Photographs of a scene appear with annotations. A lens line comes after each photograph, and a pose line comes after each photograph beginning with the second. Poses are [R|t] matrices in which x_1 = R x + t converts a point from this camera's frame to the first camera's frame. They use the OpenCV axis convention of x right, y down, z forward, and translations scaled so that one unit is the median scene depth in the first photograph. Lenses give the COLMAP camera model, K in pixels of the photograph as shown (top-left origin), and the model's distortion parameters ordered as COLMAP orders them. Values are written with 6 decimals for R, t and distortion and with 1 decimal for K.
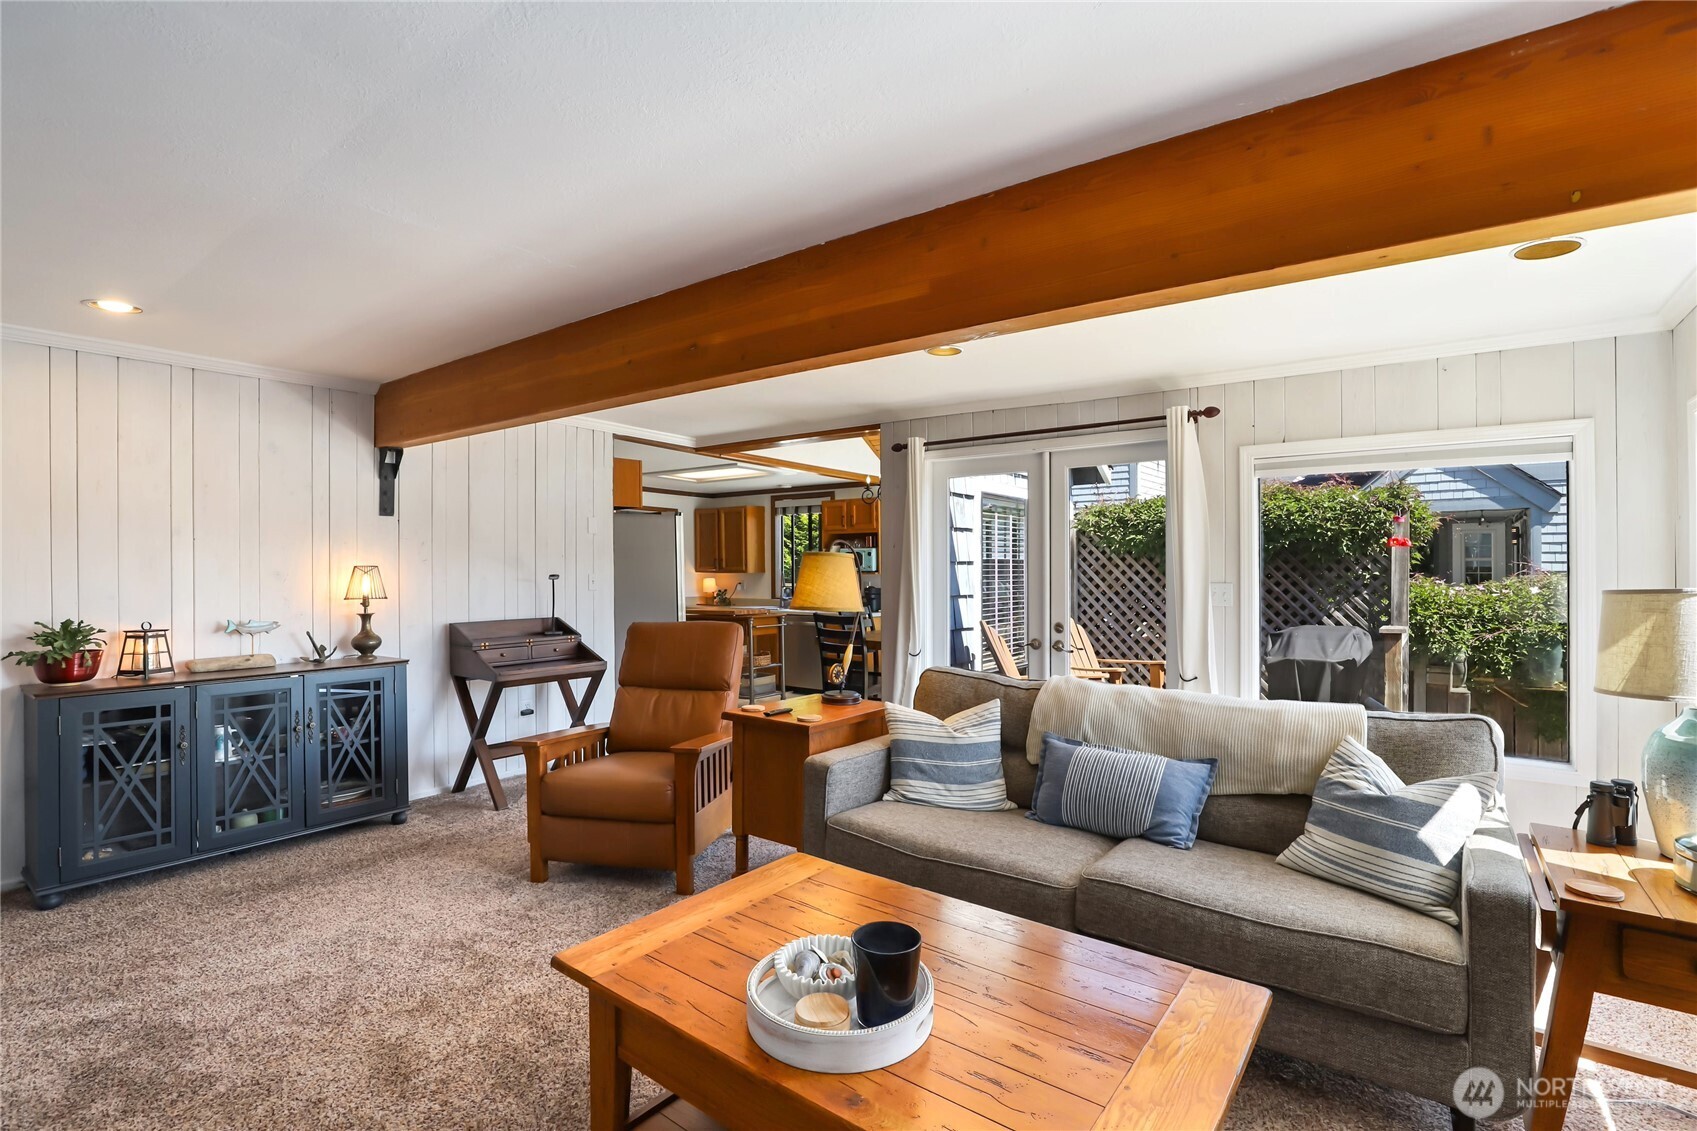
lens RADIAL K [[775.8, 0, 861.0], [0, 775.8, 565.6], [0, 0, 1]] dist [-0.017295, 0.004884]
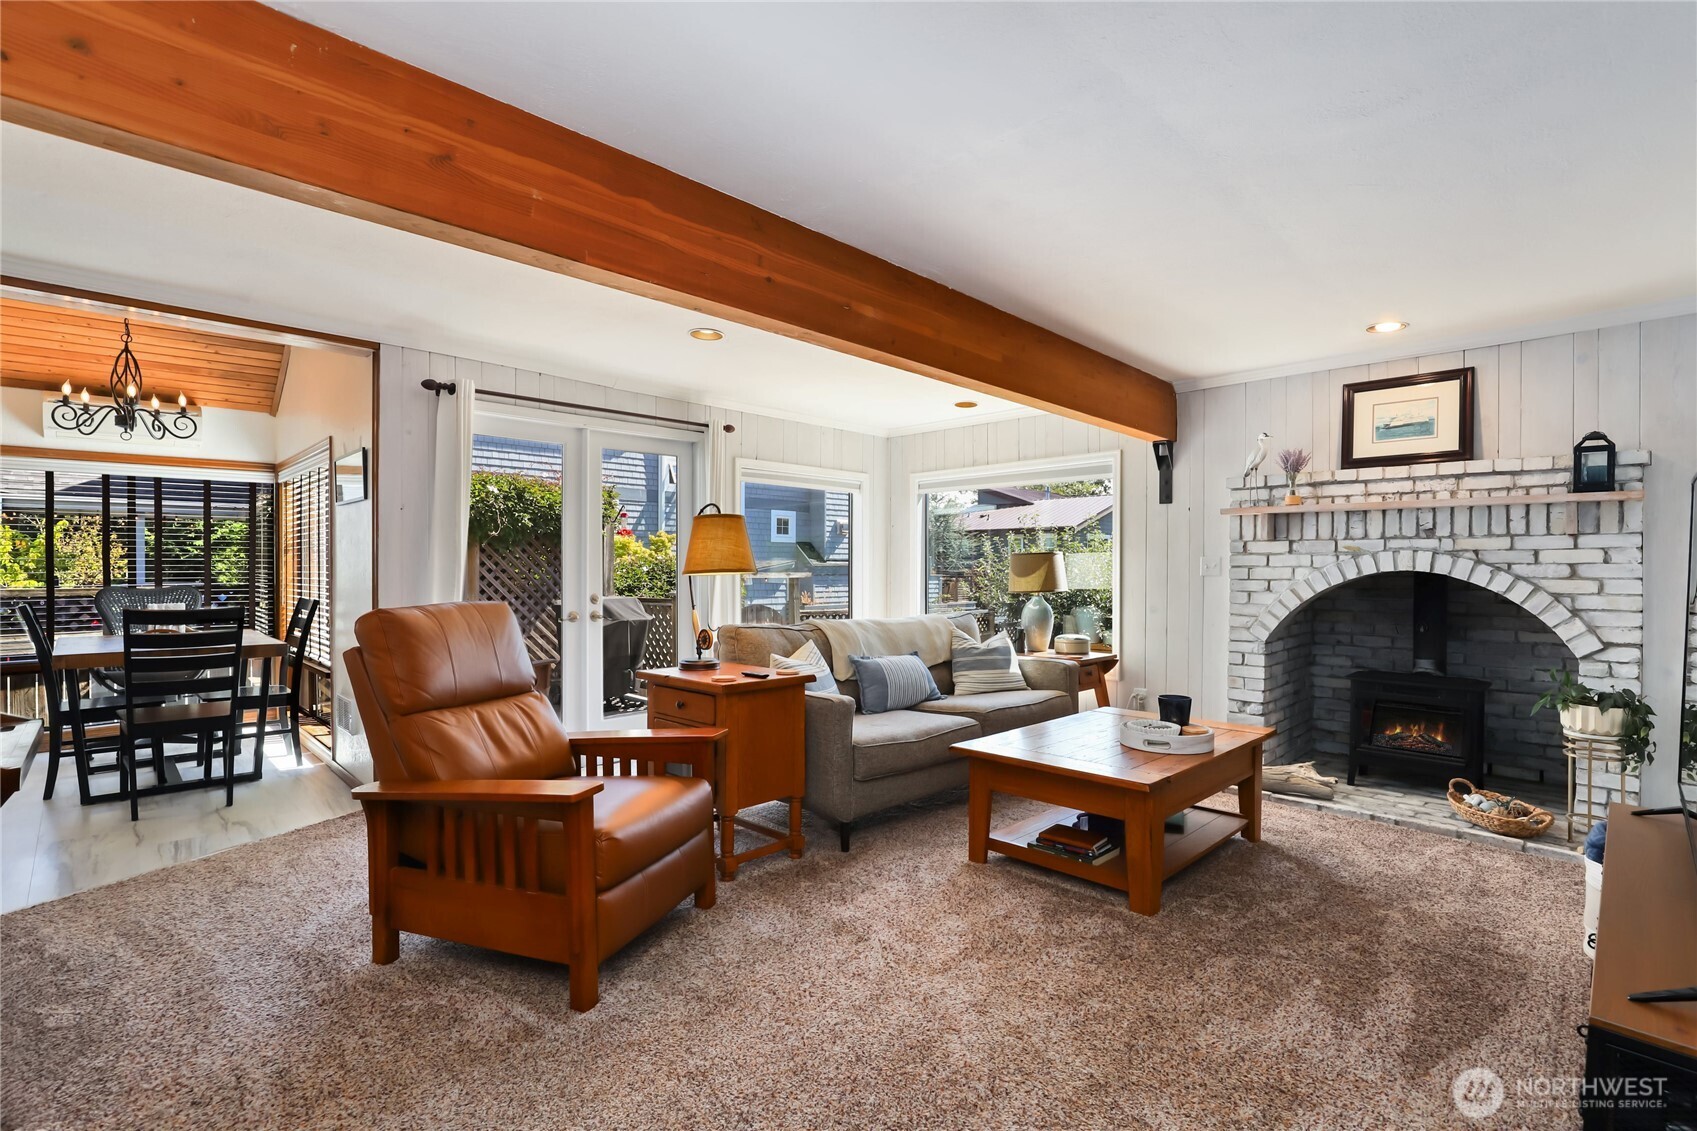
lens RADIAL K [[775.8, 0, 870.4], [0, 775.8, 569.6], [0, 0, 1]] dist [-0.017295, 0.004884]
pose [[0.135268, -0.001713, 0.990808, -1.174429], [-0.004533, 0.999987, 0.002348, 0.057311], [-0.990799, -0.004809, 0.135258, 0.800772]]
